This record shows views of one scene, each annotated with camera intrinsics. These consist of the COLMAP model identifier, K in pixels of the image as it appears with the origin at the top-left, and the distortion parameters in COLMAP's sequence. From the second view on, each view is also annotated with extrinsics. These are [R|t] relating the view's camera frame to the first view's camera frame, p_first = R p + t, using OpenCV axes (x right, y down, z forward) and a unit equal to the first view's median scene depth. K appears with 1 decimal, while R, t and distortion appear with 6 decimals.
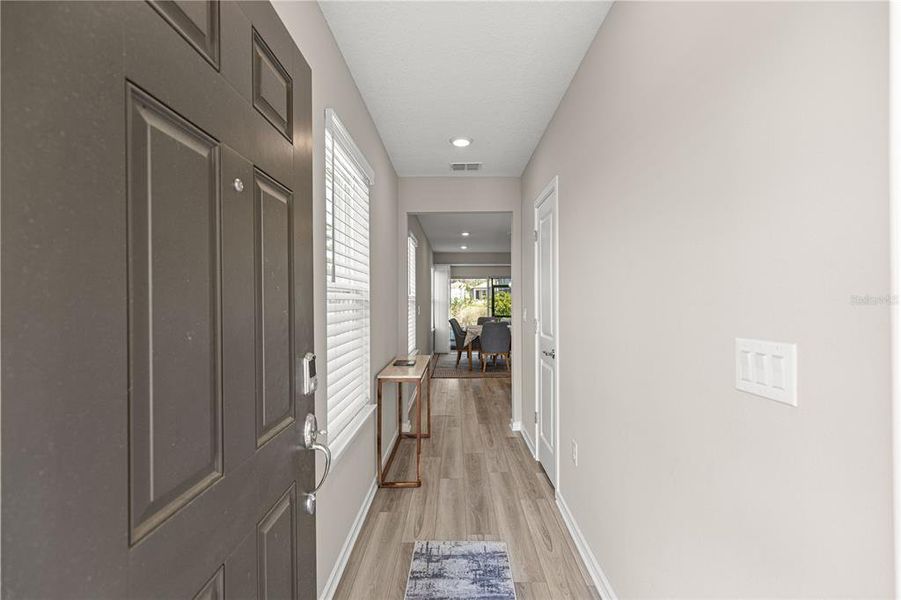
lens RADIAL K [[411.9, 0, 450.3], [0, 411.9, 301.4], [0, 0, 1]] dist [0.010133, 0.000062]
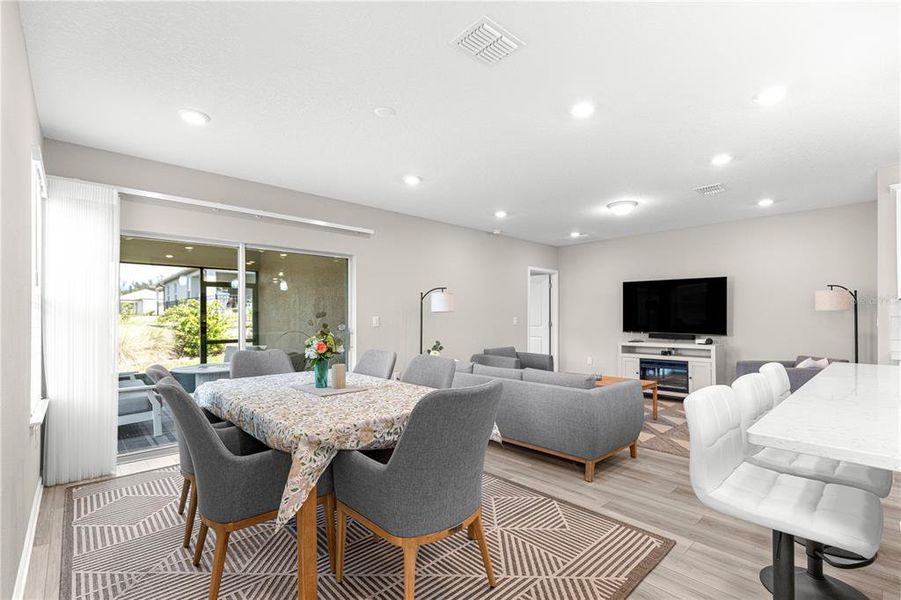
lens RADIAL K [[411.9, 0, 448.3], [0, 411.9, 317.2], [0, 0, 1]] dist [0.010133, 0.000062]
pose [[0.746709, -0.005730, 0.665127, -0.022537], [0.004003, 0.999983, 0.004121, 0.007533], [-0.665139, -0.000415, 0.746719, 0.600150]]
